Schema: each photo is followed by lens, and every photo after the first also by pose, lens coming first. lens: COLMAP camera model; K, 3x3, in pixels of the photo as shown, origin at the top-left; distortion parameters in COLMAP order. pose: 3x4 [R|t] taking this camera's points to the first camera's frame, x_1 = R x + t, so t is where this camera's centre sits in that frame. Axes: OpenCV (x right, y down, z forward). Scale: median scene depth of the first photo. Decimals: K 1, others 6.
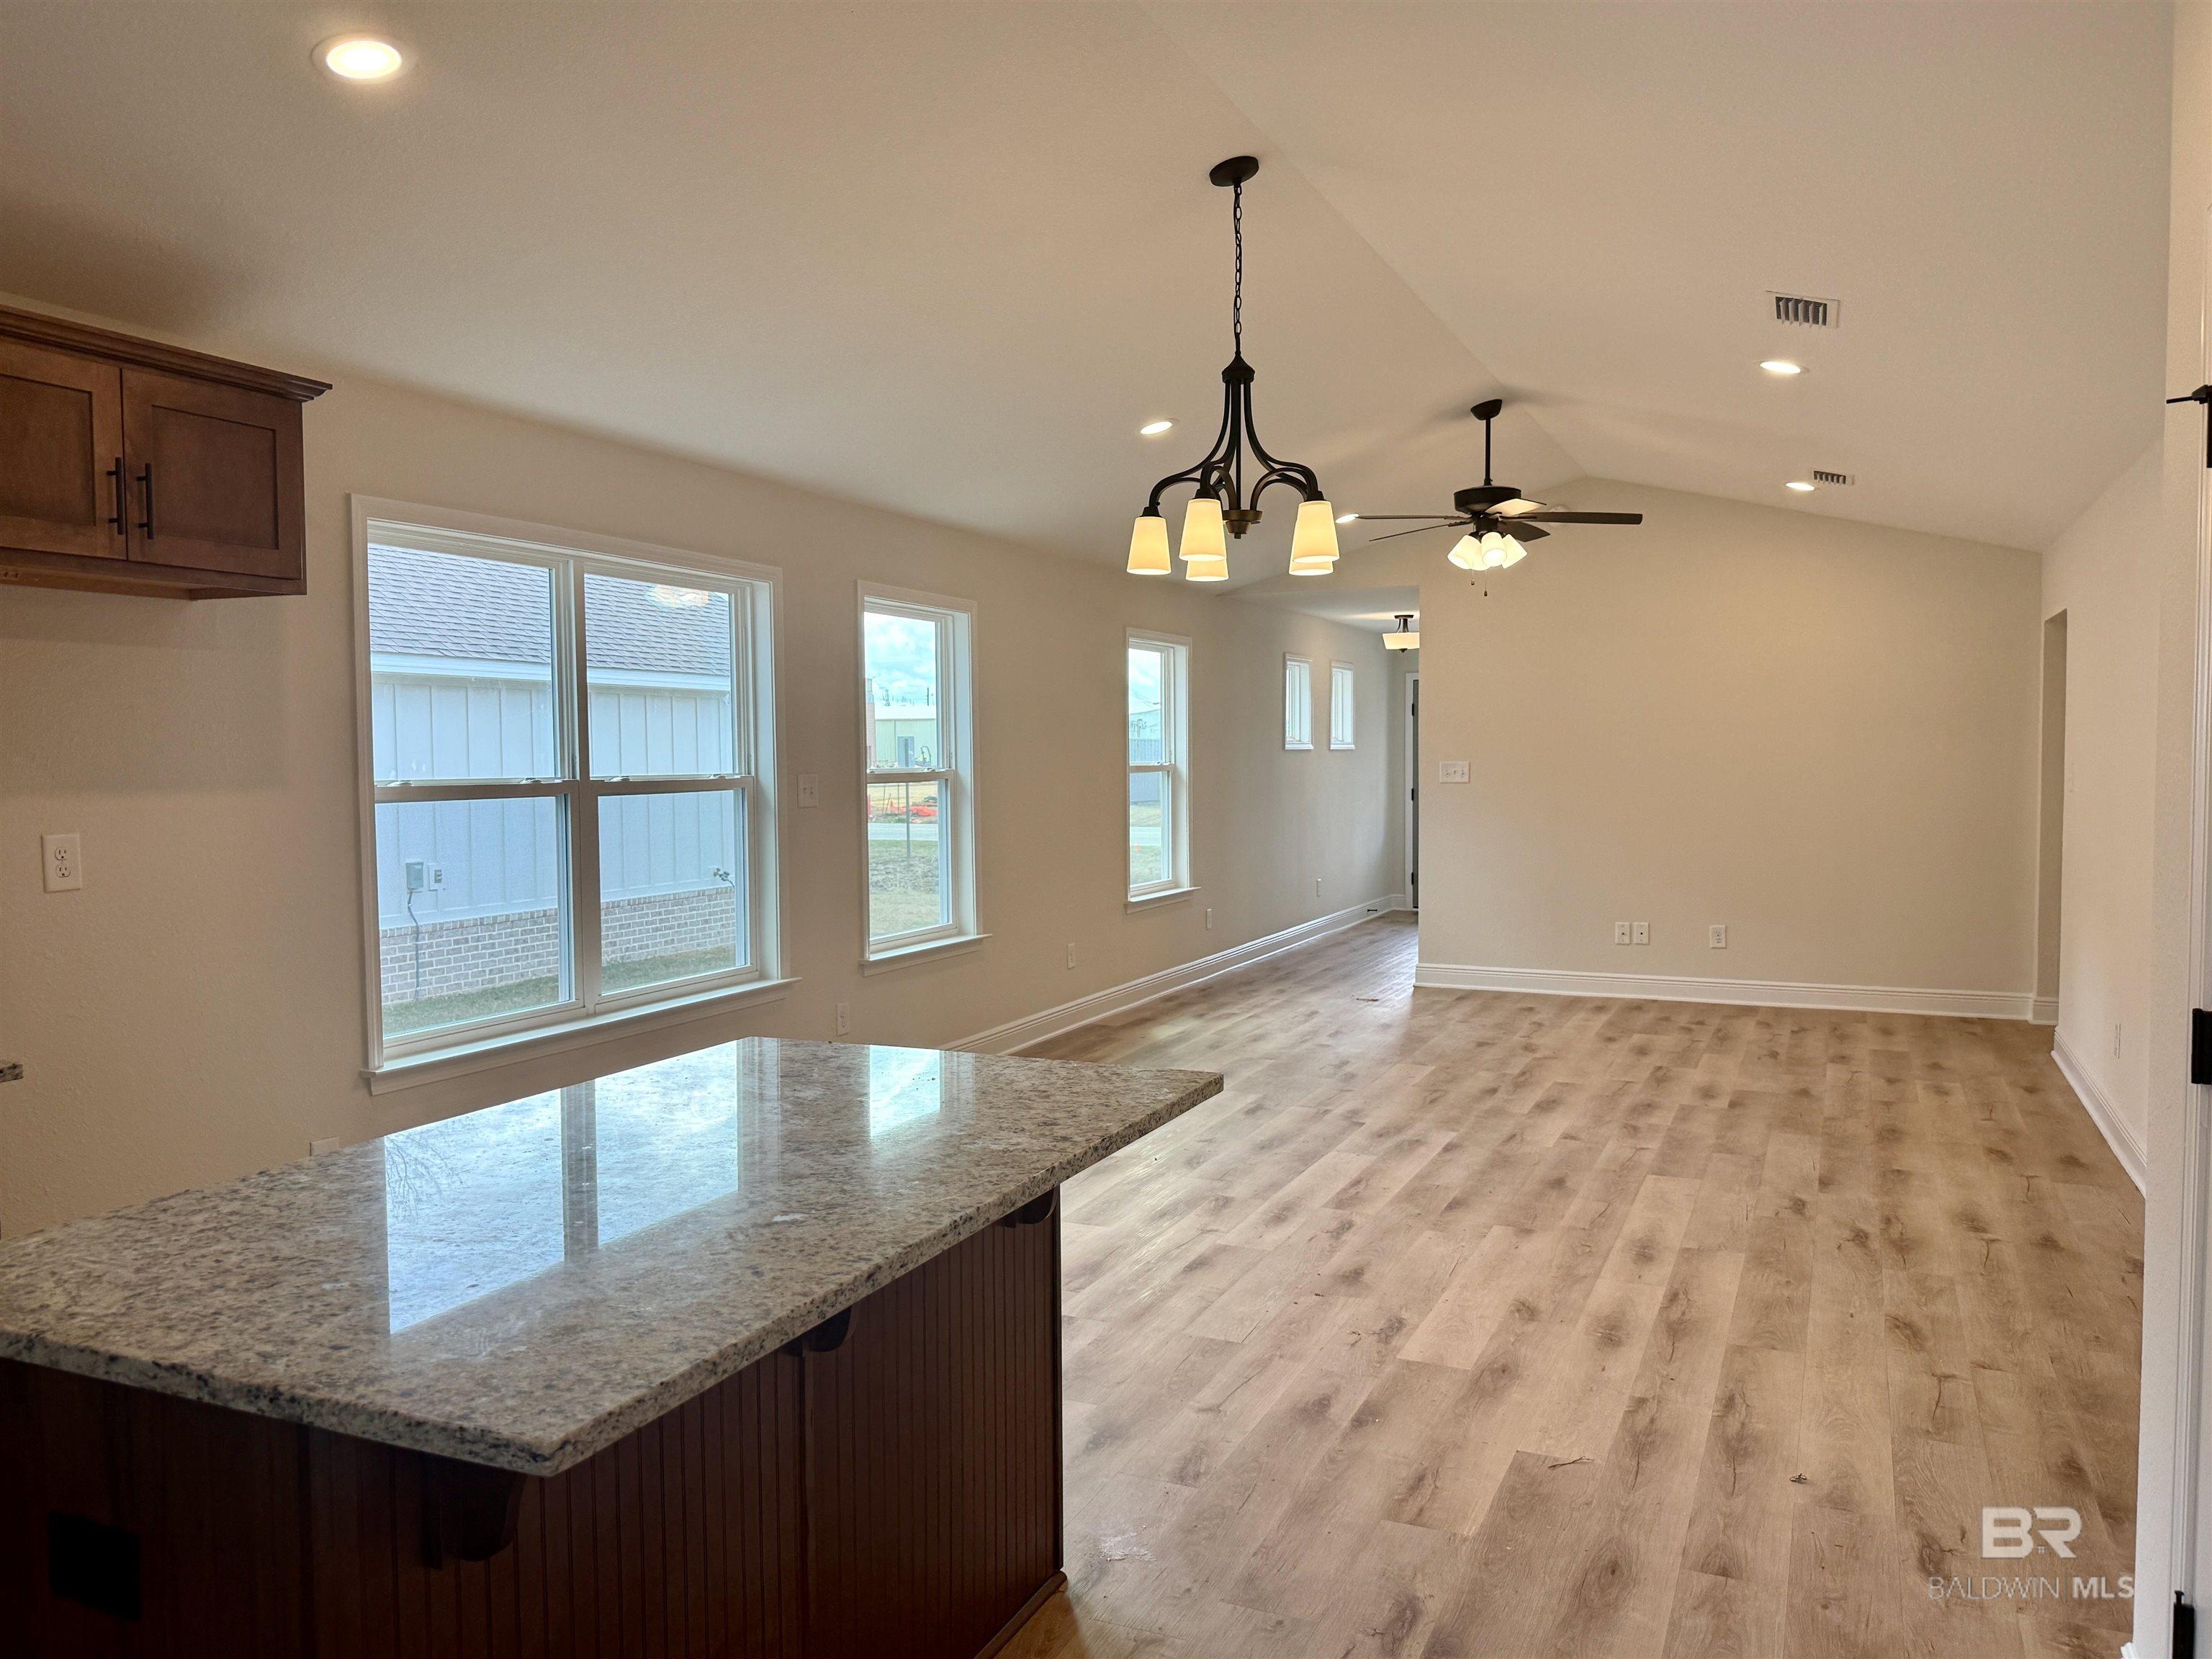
lens RADIAL K [[1622.7, 0, 1106.0], [0, 1622.7, 829.5], [0, 0, 1]] dist [0.104863, -0.135506]
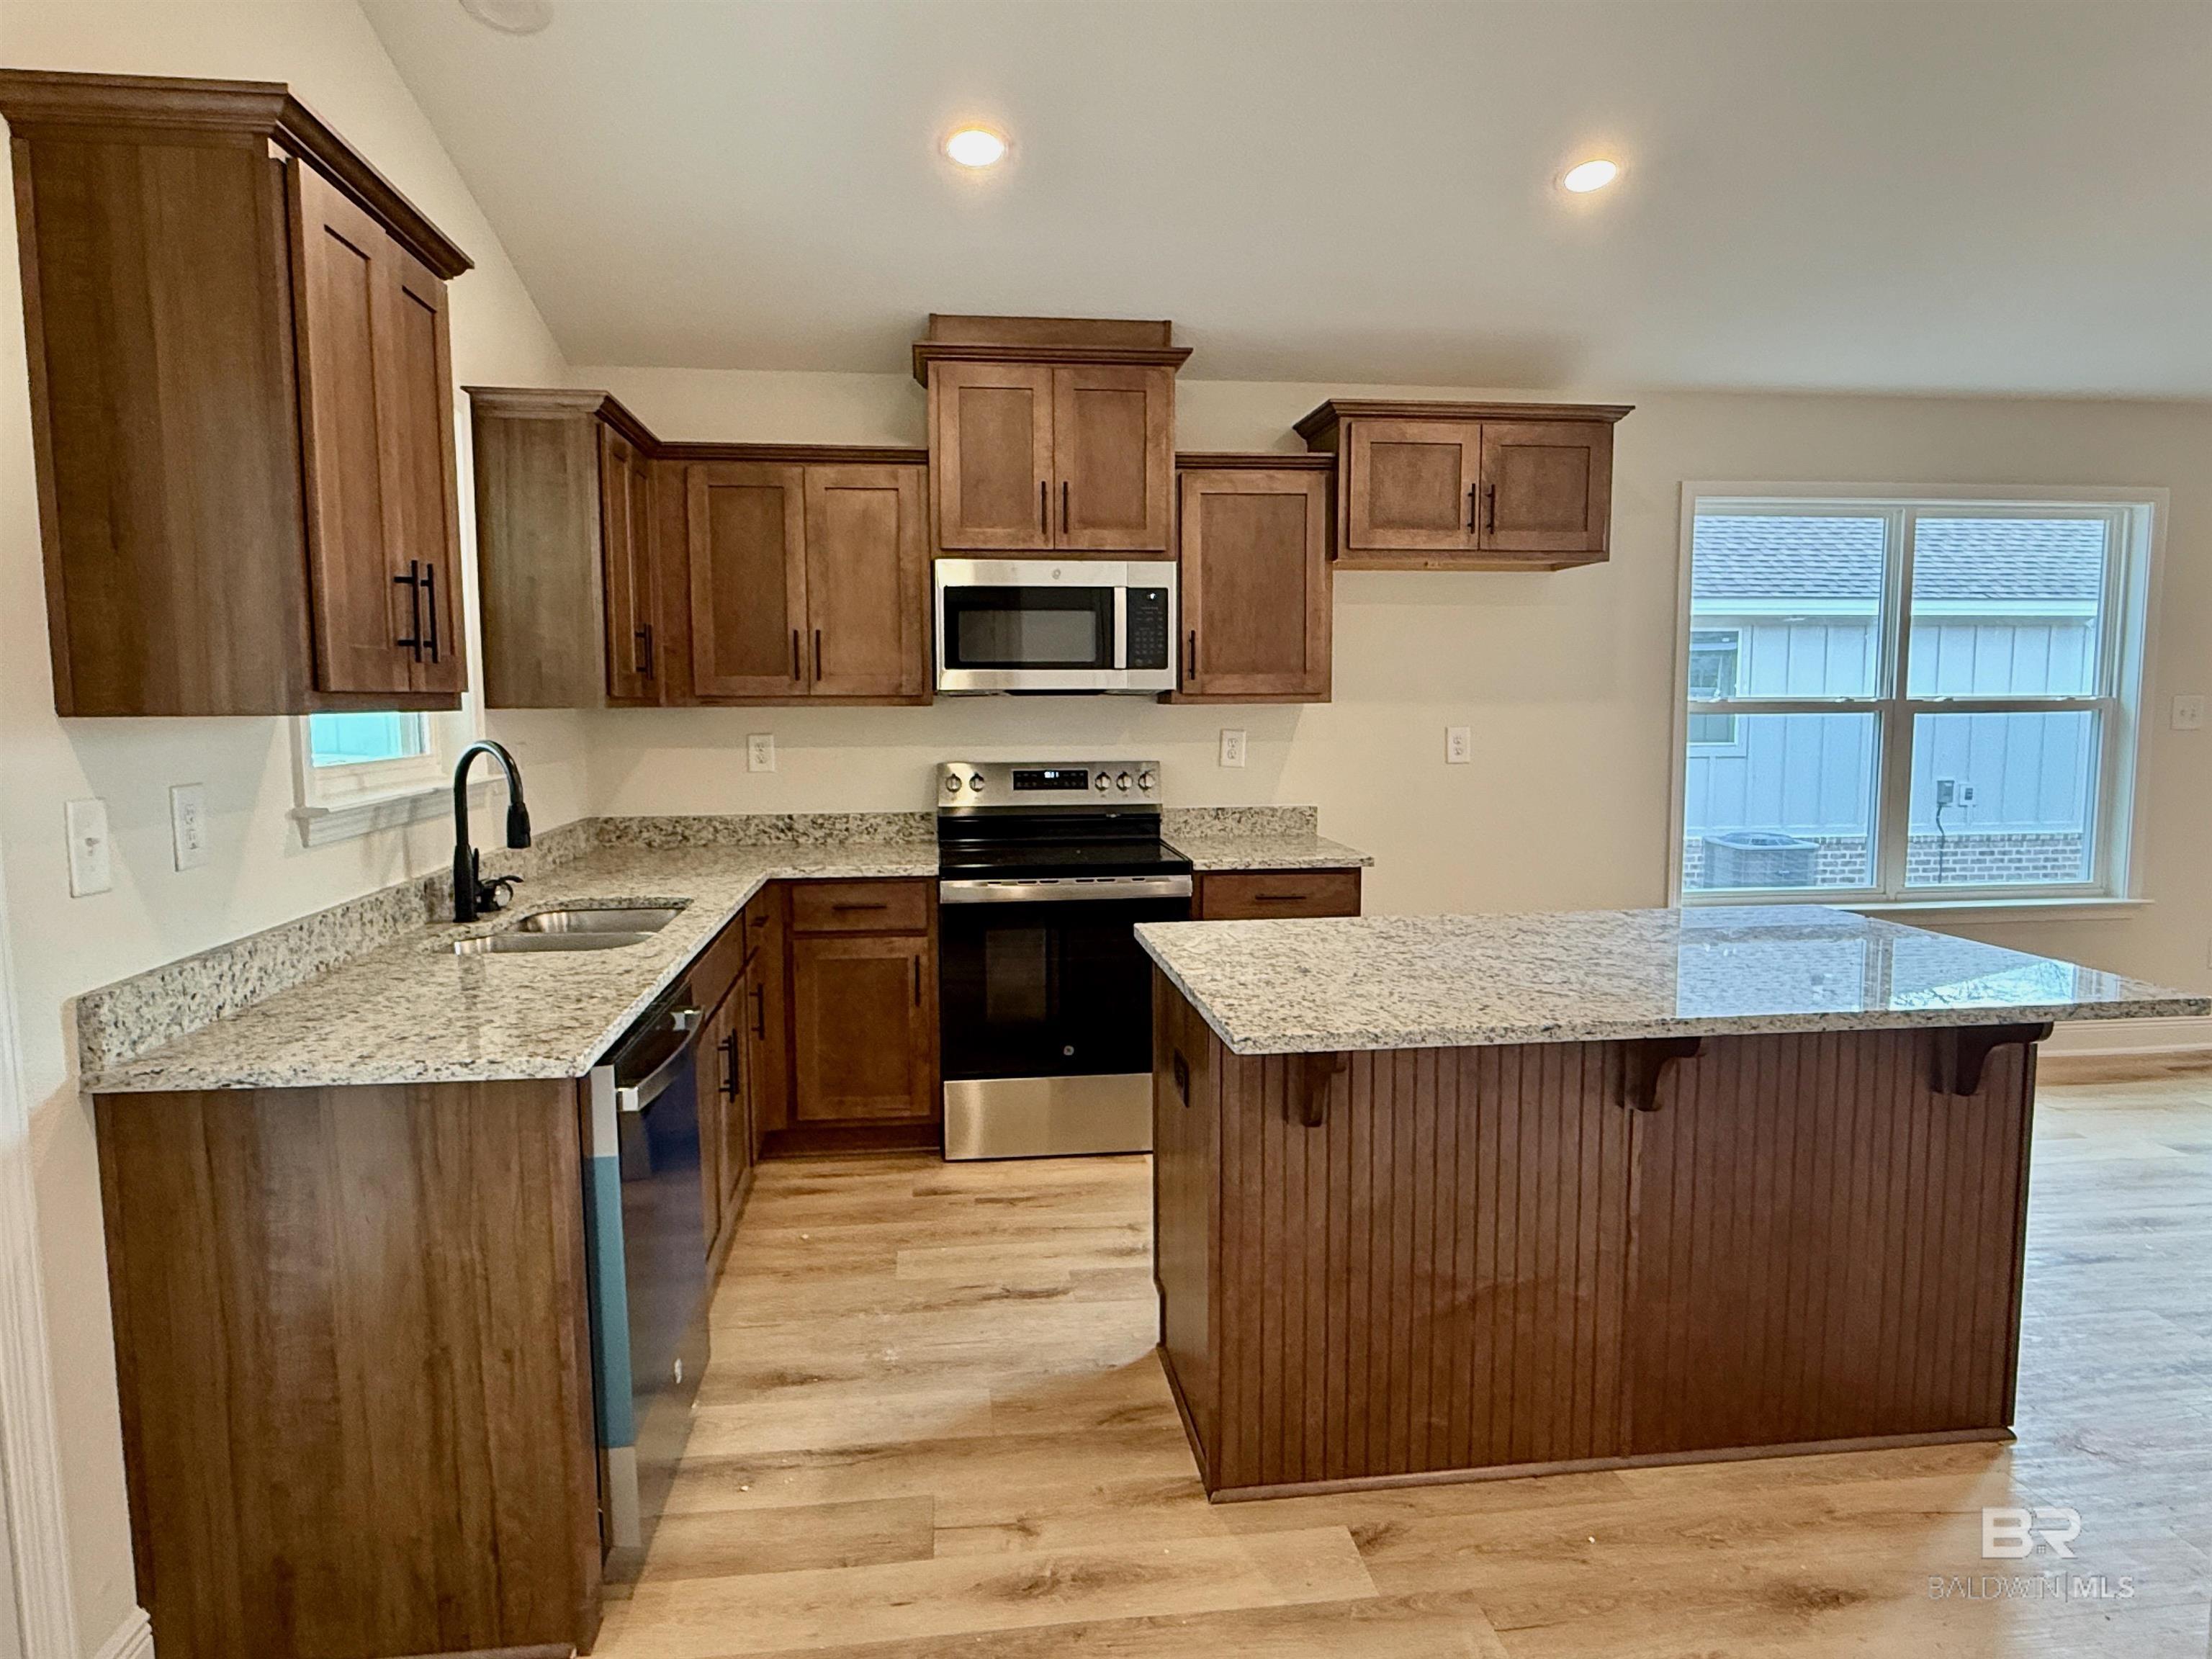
lens RADIAL K [[1342.7, 0, 1106.0], [0, 1342.7, 829.5], [0, 0, 1]] dist [-0.007157, -0.001417]
pose [[0.523122, 0.085579, -0.847950, 0.204093], [-0.036810, 0.996286, 0.077841, 0.008933], [0.851462, -0.009508, 0.524330, 0.026057]]
